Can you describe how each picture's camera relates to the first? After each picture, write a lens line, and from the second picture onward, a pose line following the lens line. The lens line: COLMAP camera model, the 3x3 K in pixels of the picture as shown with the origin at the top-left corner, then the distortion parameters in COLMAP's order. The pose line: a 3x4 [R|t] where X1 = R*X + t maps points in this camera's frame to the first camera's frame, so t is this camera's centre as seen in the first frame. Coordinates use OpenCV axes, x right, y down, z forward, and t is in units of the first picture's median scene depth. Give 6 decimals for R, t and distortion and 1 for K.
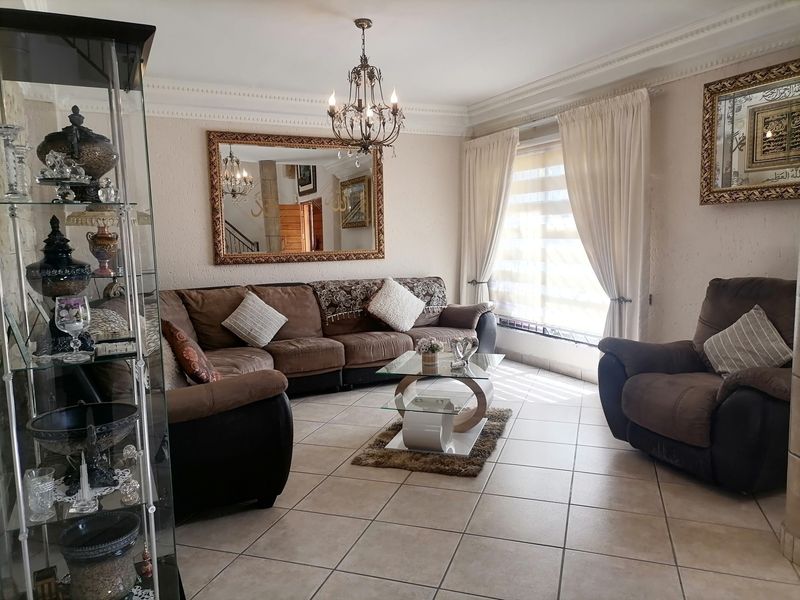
lens RADIAL K [[596.1, 0, 400.0], [0, 596.1, 300.0], [0, 0, 1]] dist [0.087678, -0.099216]
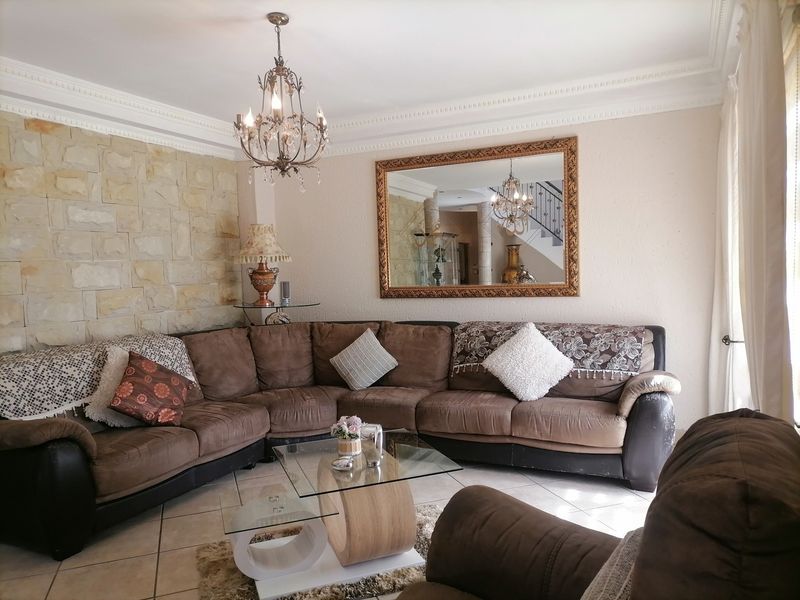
lens RADIAL K [[596.1, 0, 400.0], [0, 596.1, 300.0], [0, 0, 1]] dist [0.087678, -0.099216]
pose [[0.629888, 0.042076, -0.775546, 0.461359], [-0.062786, 0.998022, 0.003153, -0.060241], [0.774144, 0.046708, 0.631284, 0.417398]]
